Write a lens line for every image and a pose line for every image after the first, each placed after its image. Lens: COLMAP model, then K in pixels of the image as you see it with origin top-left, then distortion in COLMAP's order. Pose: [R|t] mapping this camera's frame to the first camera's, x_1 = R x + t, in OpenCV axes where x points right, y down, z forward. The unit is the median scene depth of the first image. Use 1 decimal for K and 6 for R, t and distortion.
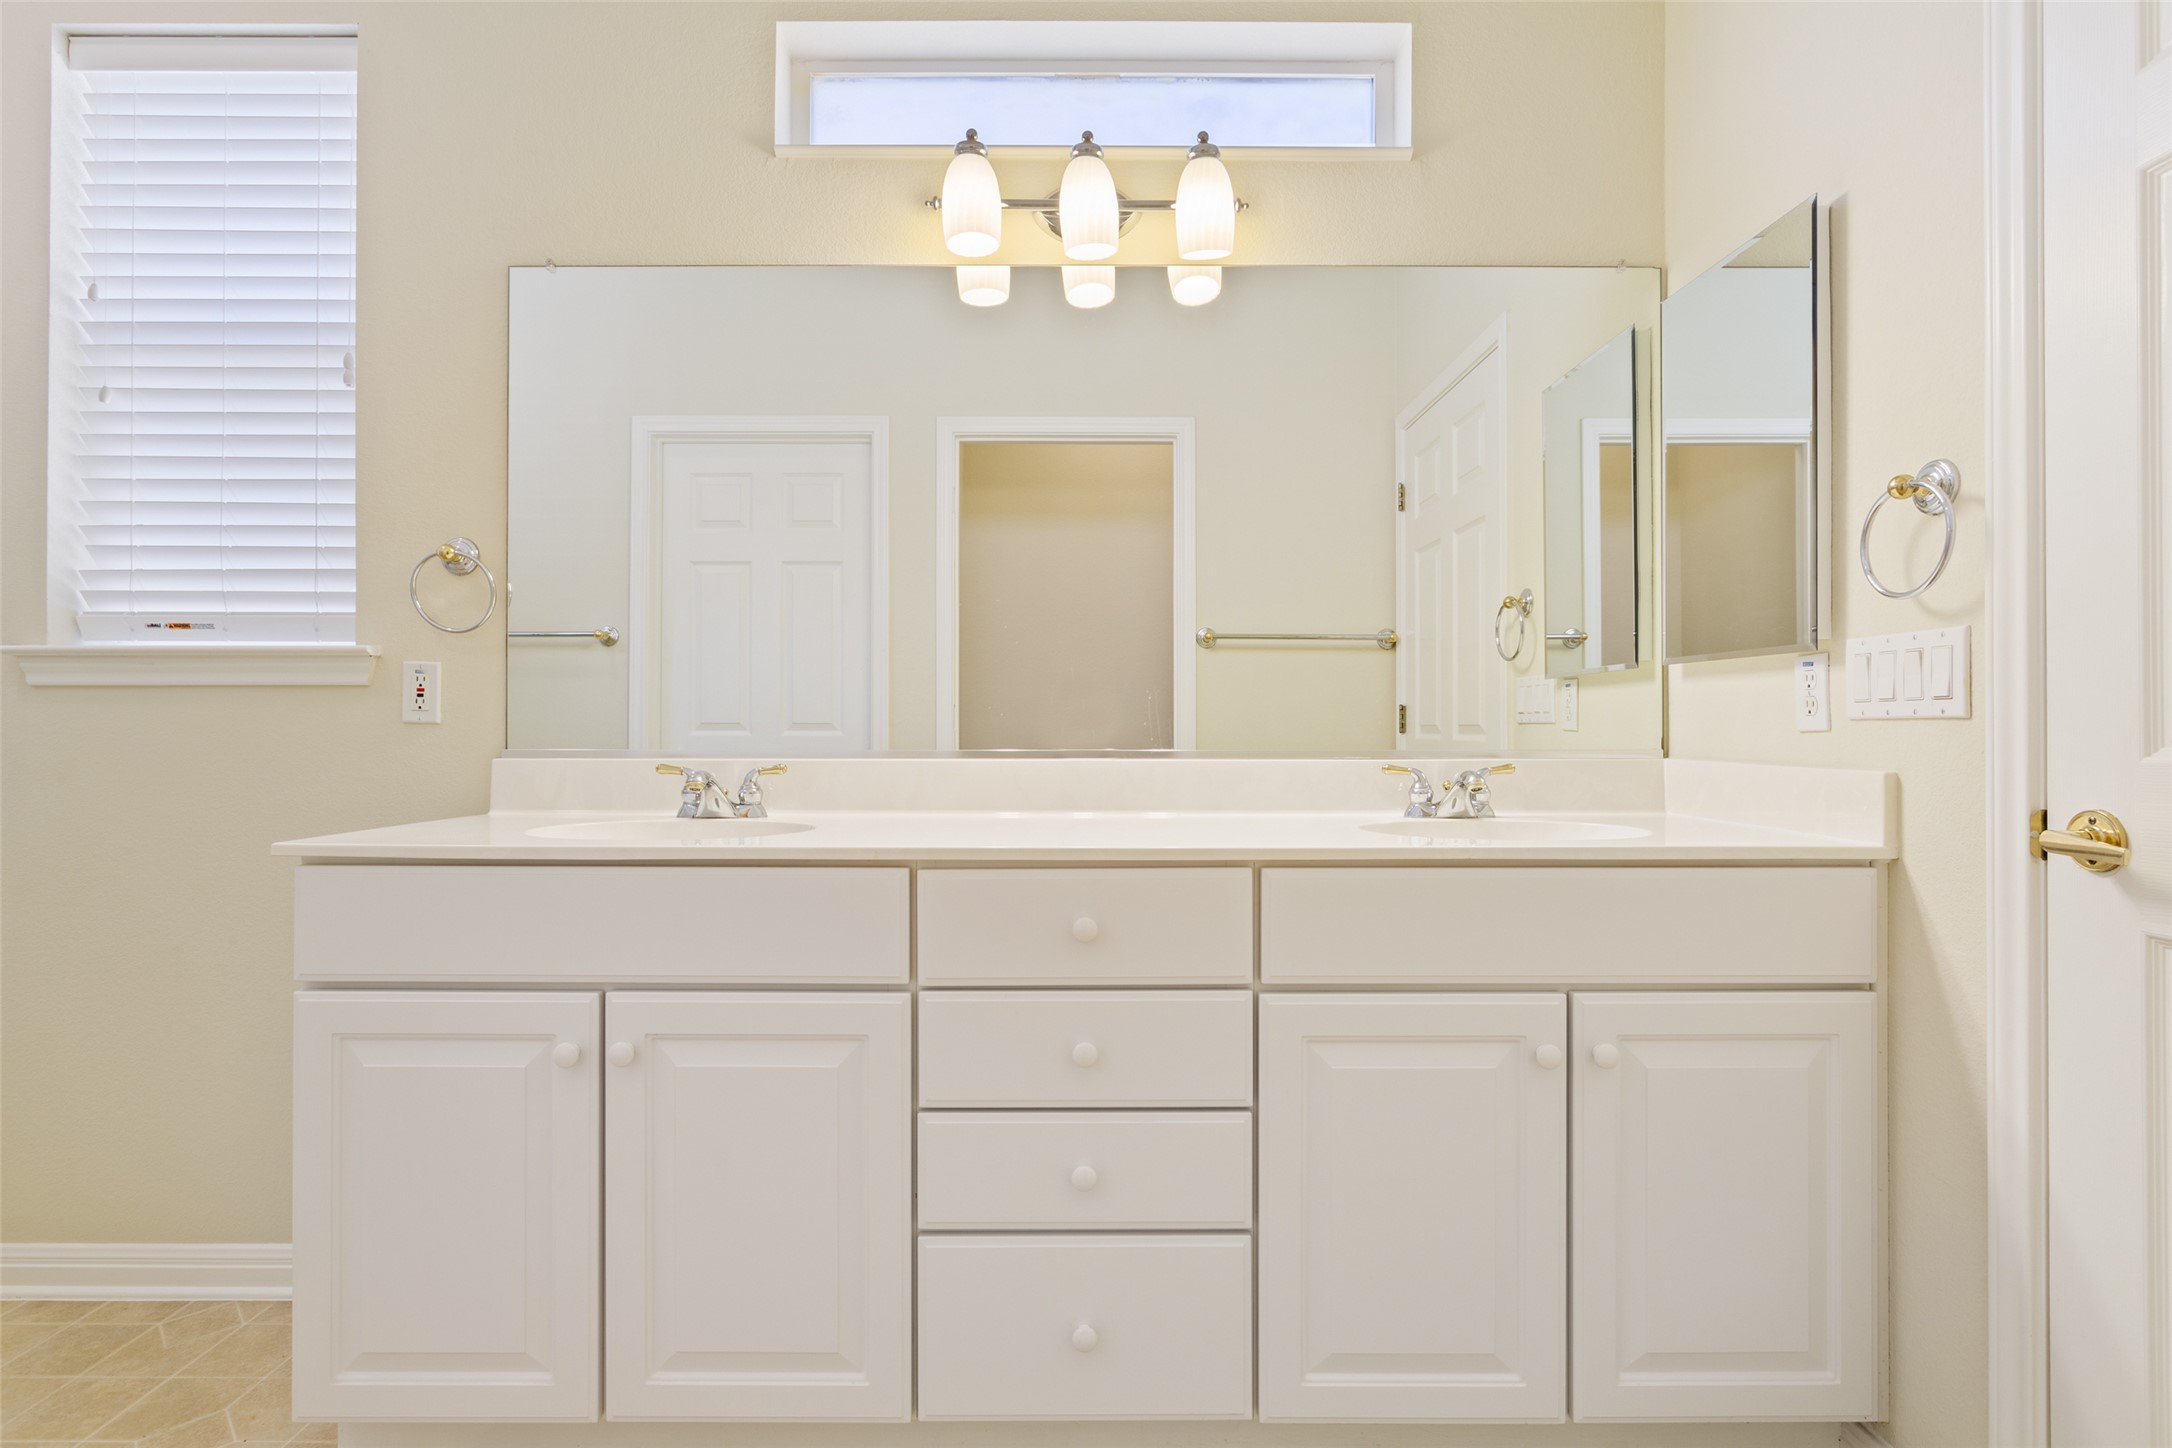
lens RADIAL K [[1029.2, 0, 1088.9], [0, 1029.2, 697.6], [0, 0, 1]] dist [0.000783, 0.001013]
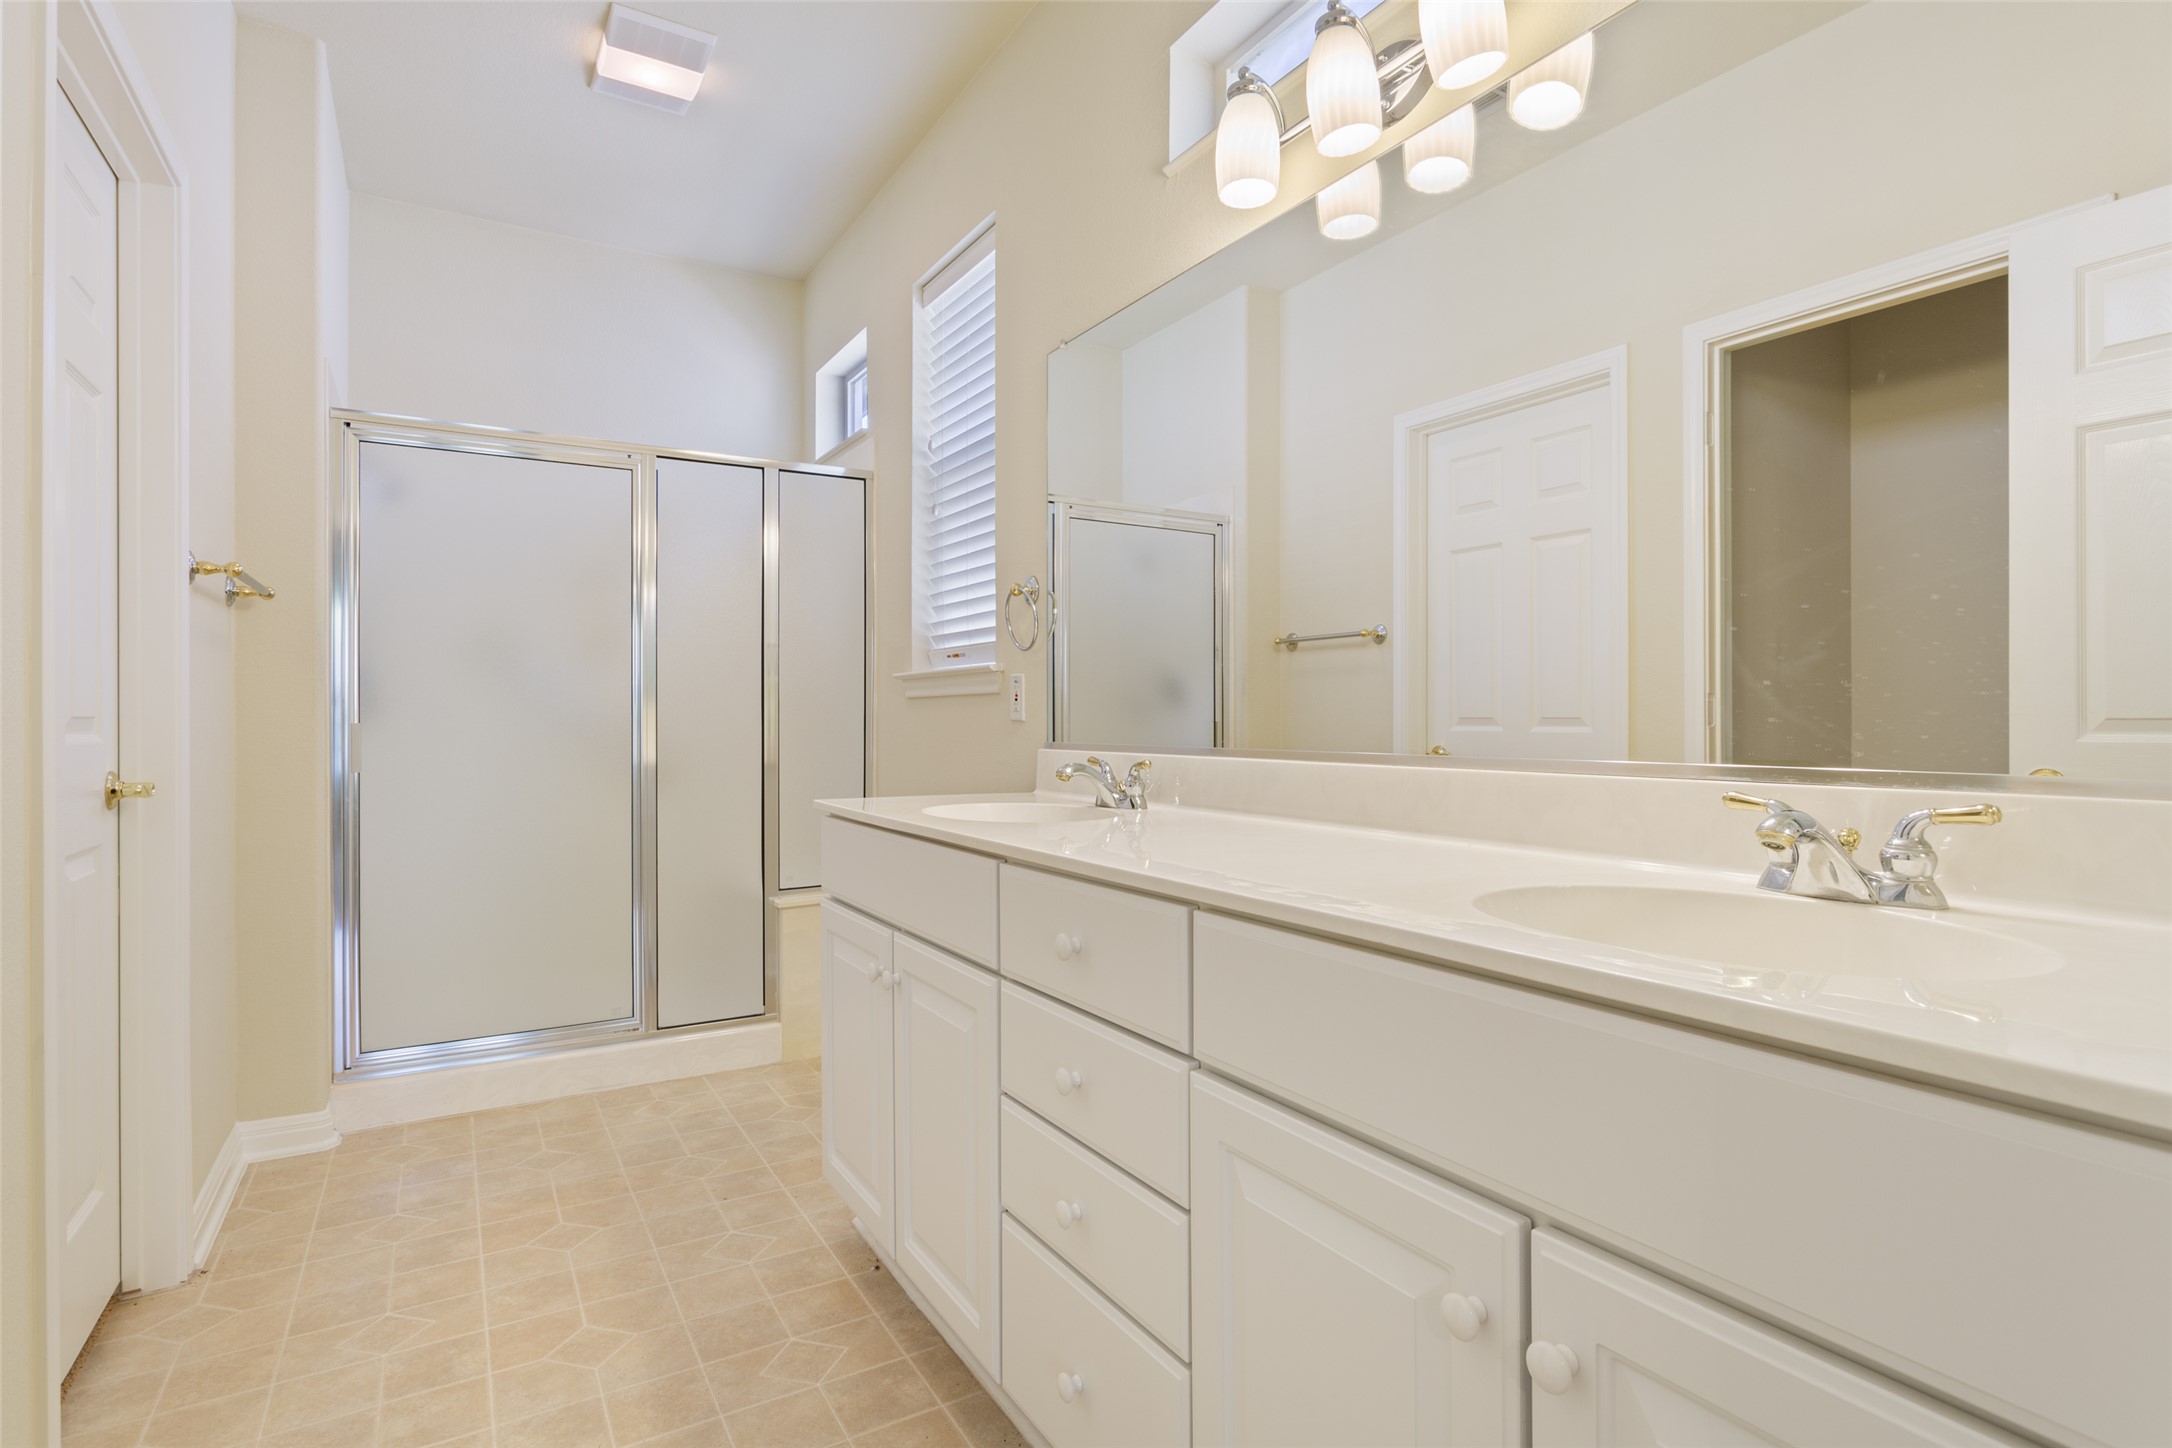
lens RADIAL K [[1074.7, 0, 1108.0], [0, 1074.7, 700.8], [0, 0, 1]] dist [-0.004845, 0.001240]
pose [[0.538339, -0.017453, -0.842547, 0.544278], [0.026439, 0.999643, -0.003814, 0.007535], [0.842313, -0.020223, 0.538609, 0.342896]]
